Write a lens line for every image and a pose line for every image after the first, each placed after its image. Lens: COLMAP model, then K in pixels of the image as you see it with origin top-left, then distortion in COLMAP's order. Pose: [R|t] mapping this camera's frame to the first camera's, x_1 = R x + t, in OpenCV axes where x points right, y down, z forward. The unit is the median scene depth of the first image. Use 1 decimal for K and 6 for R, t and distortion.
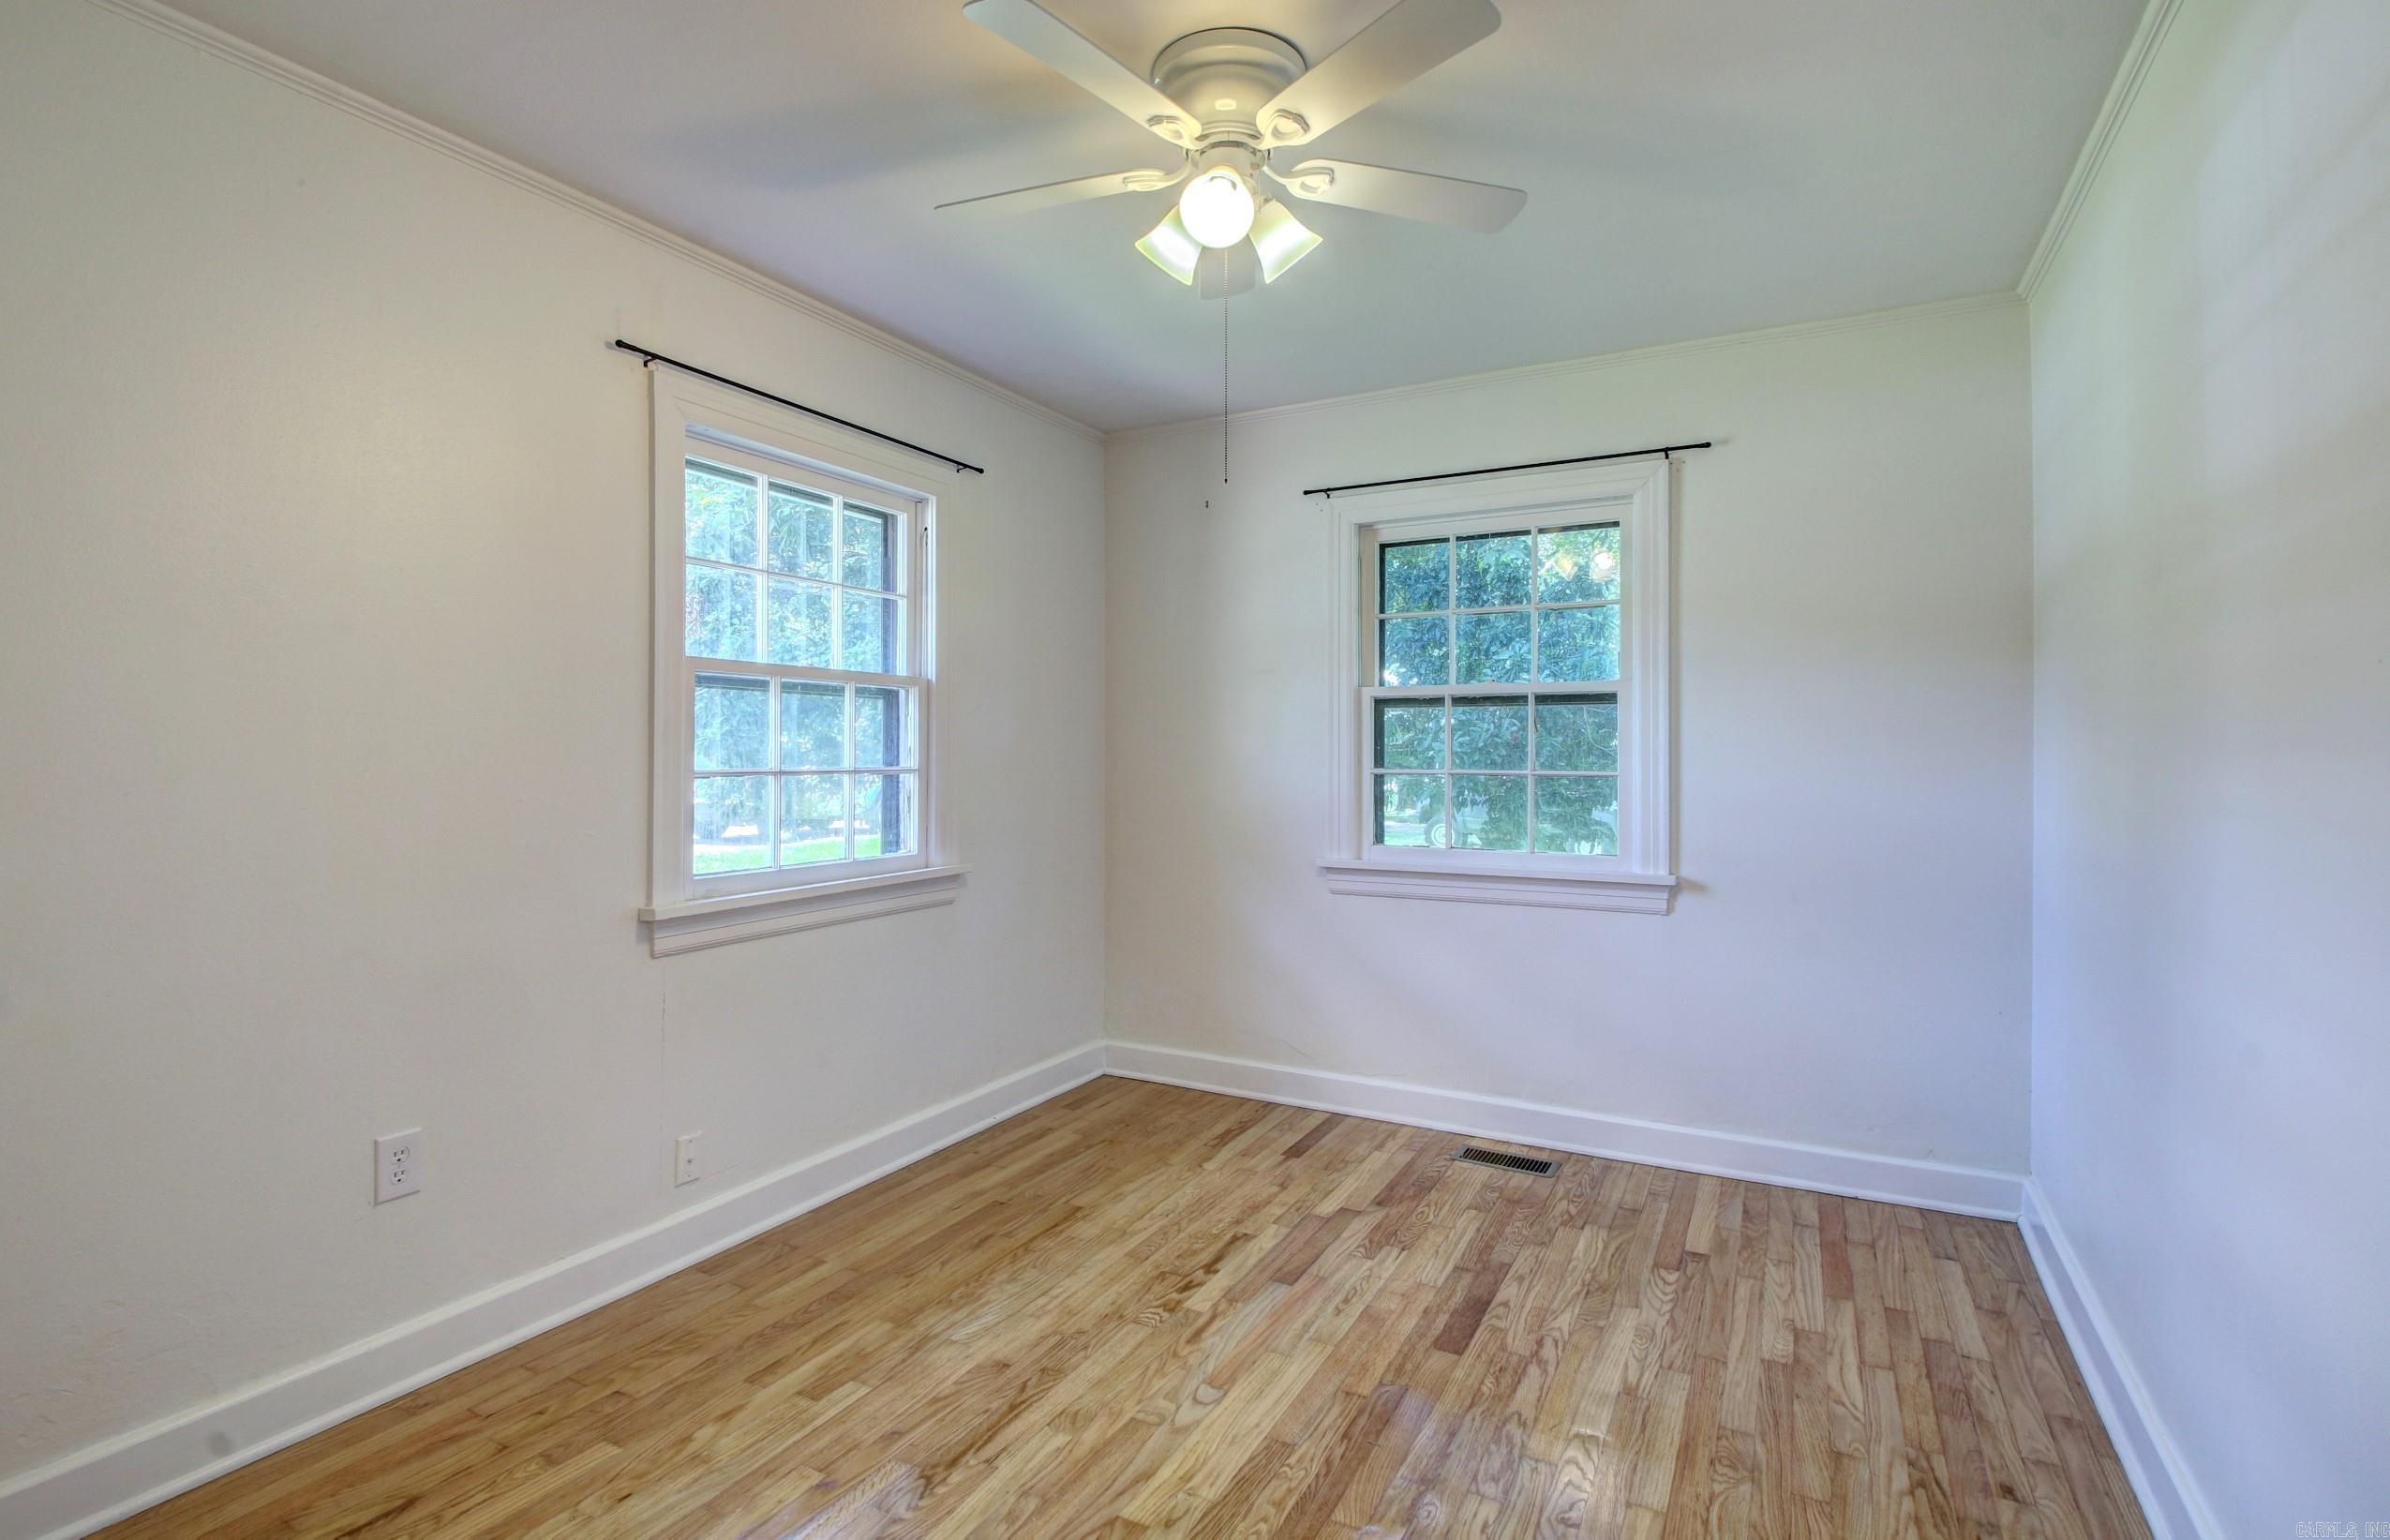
lens RADIAL K [[1145.2, 0, 1187.6], [0, 1145.2, 753.8], [0, 0, 1]] dist [0.091637, -0.087727]
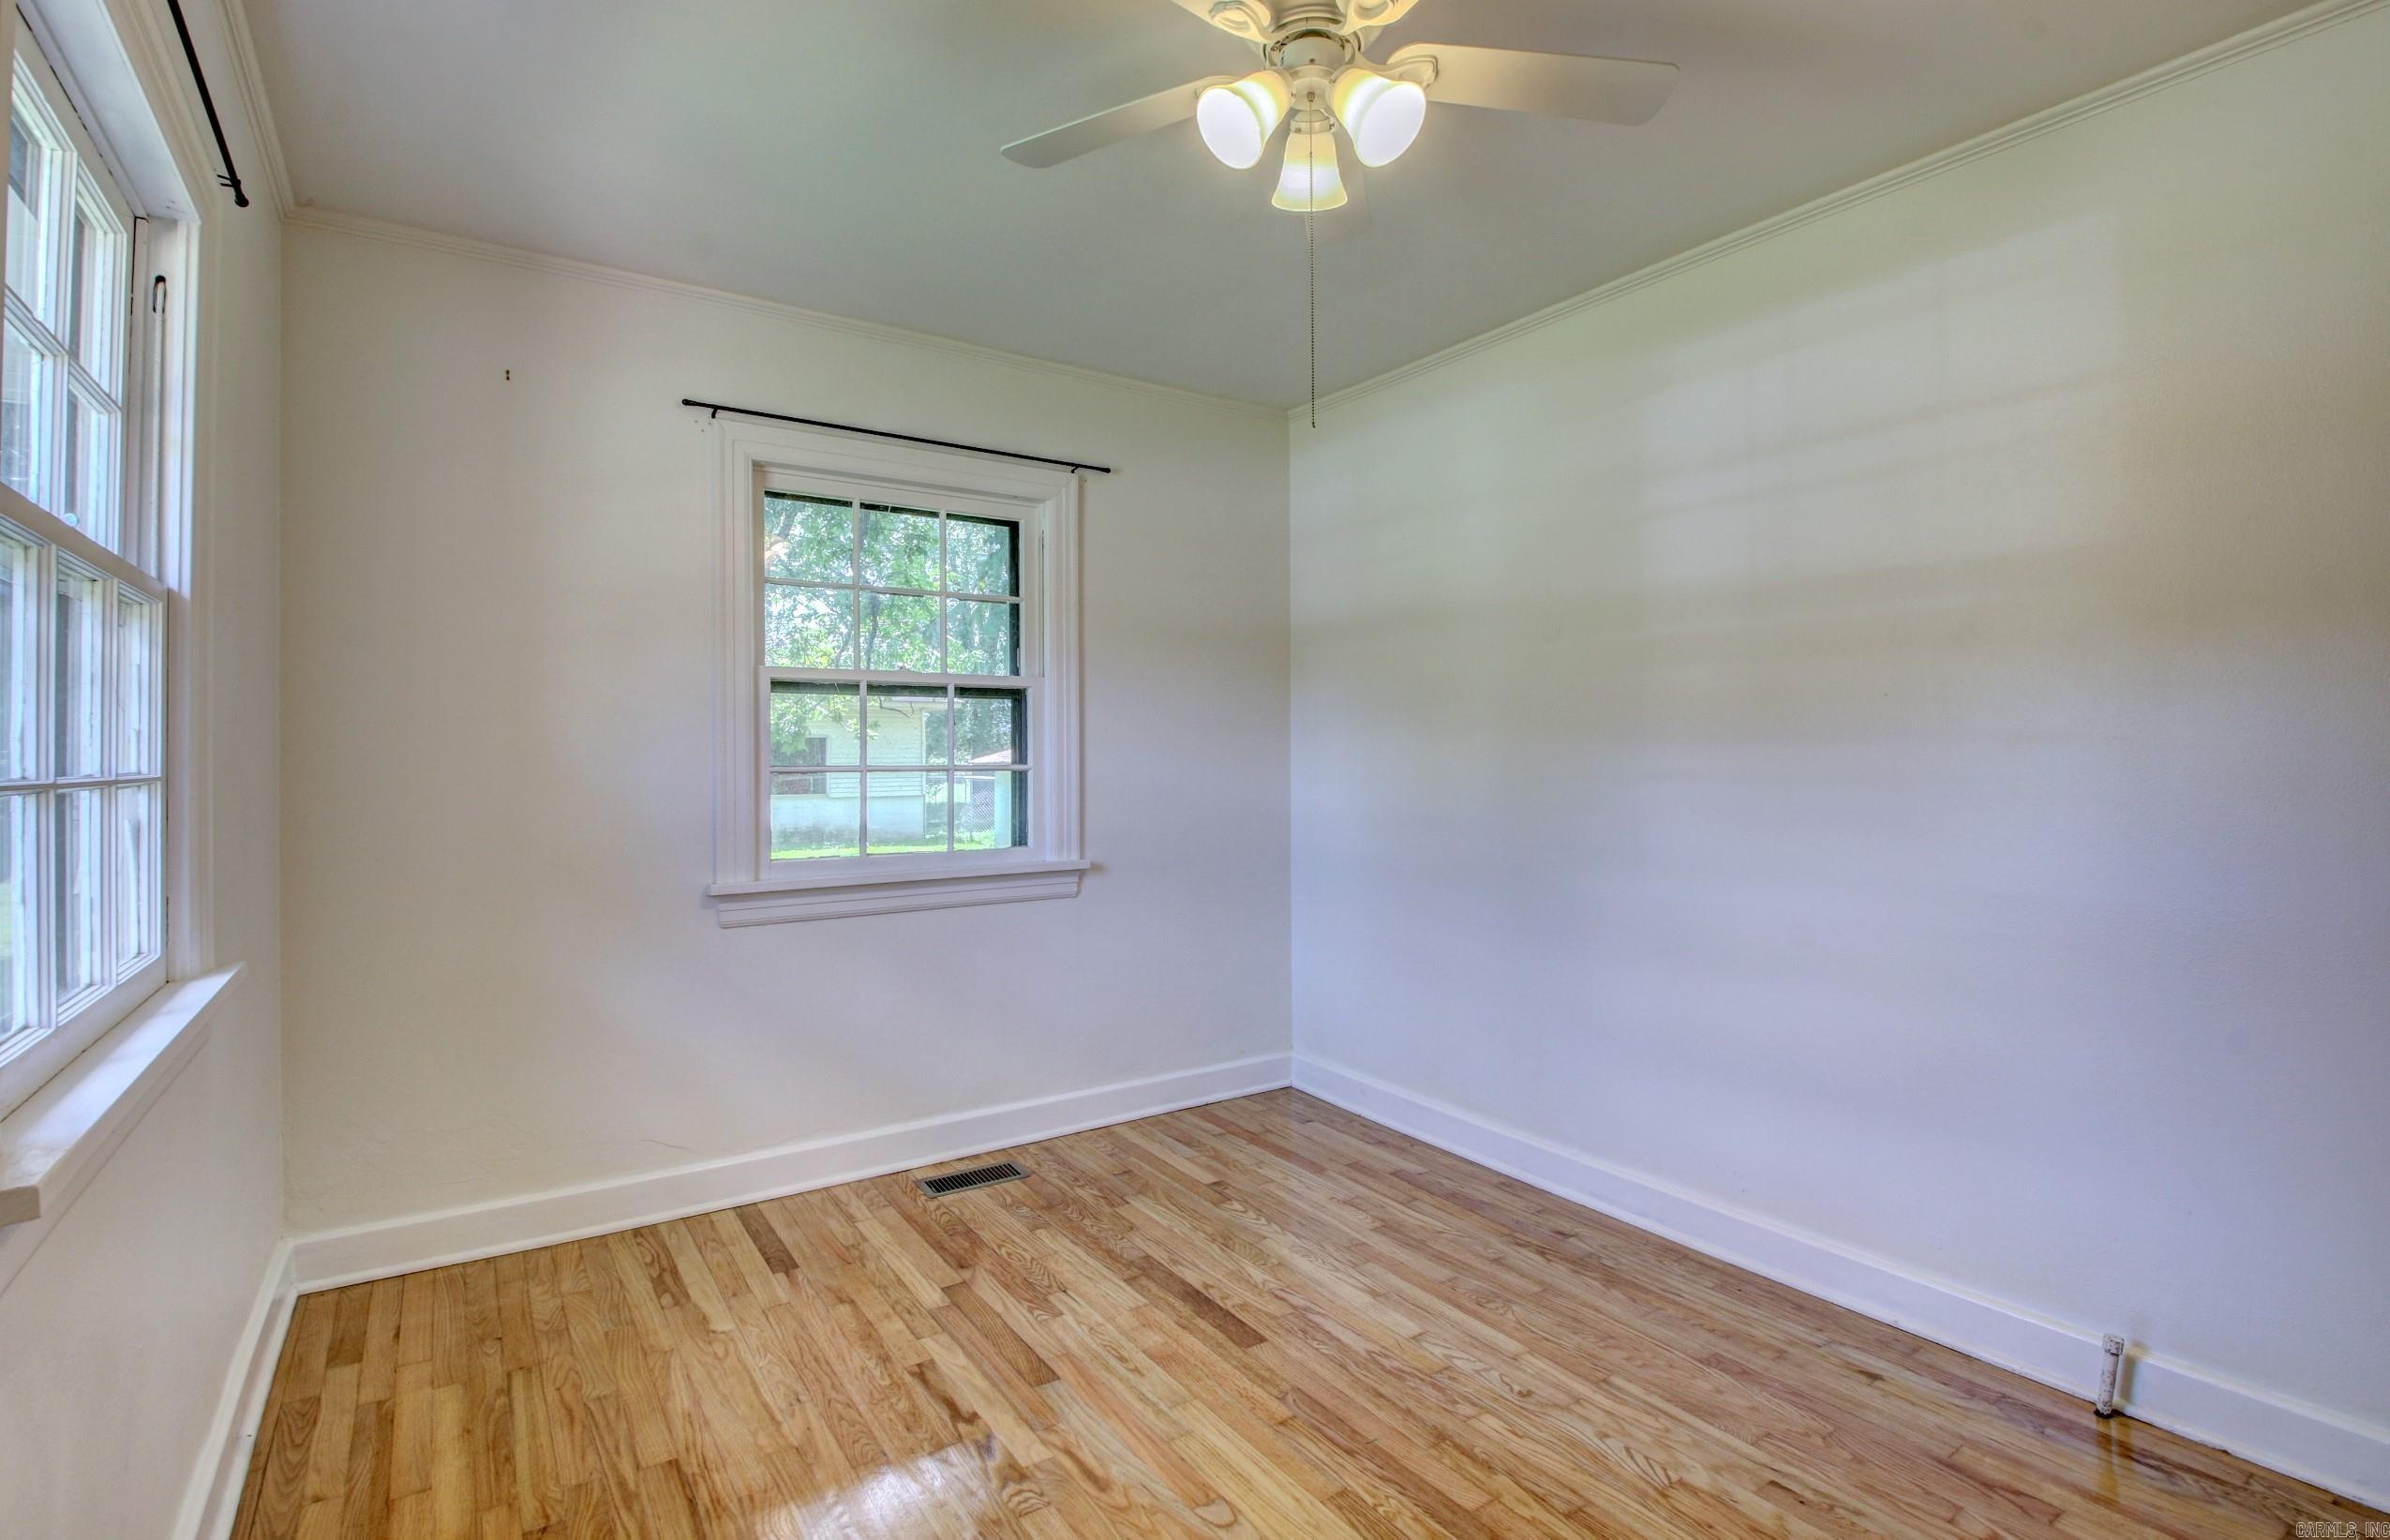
lens RADIAL K [[1125.8, 0, 1184.4], [0, 1125.8, 750.2], [0, 0, 1]] dist [0.014790, -0.023802]
pose [[0.469045, 0.000645, 0.883174, -0.542021], [0.005472, 0.999978, -0.003636, 0.008180], [-0.883157, 0.006538, 0.469032, 0.497808]]
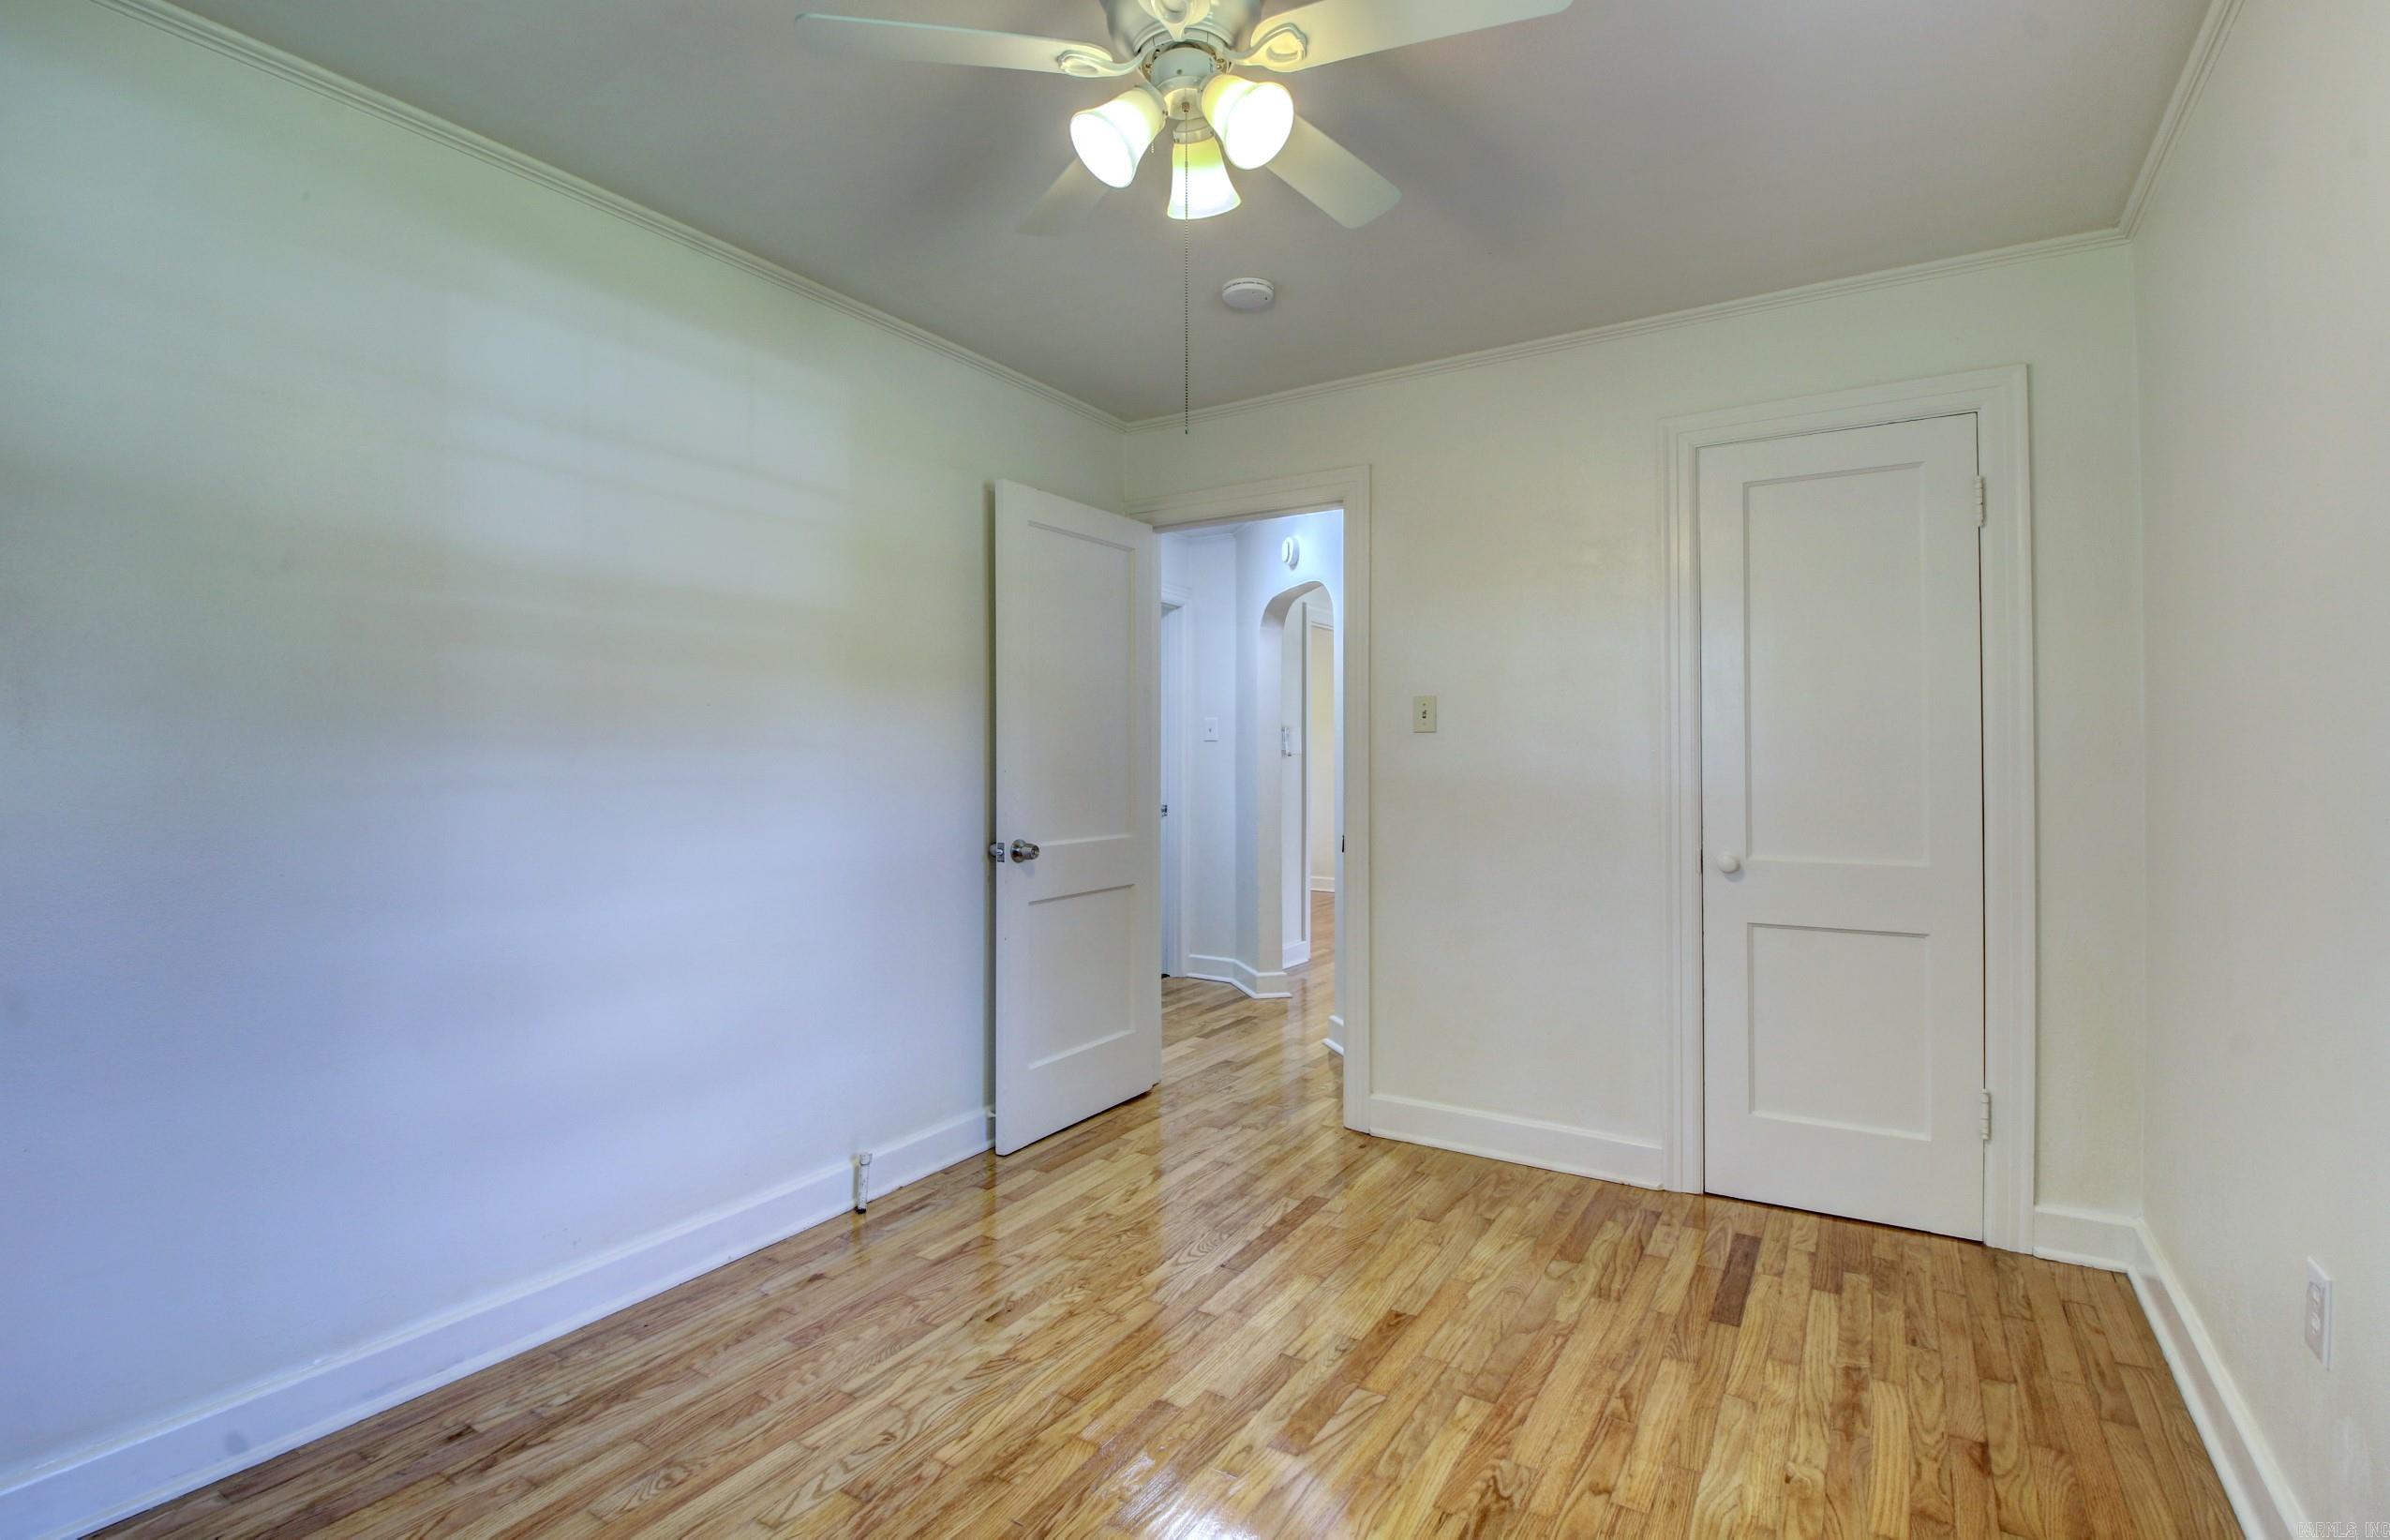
lens RADIAL K [[1125.8, 0, 1184.4], [0, 1125.8, 750.2], [0, 0, 1]] dist [0.014790, -0.023802]
pose [[-0.997902, 0.000722, 0.064745, -0.016114], [0.000619, 0.999998, -0.001620, 0.005835], [-0.064746, -0.001577, -0.997901, 1.328145]]
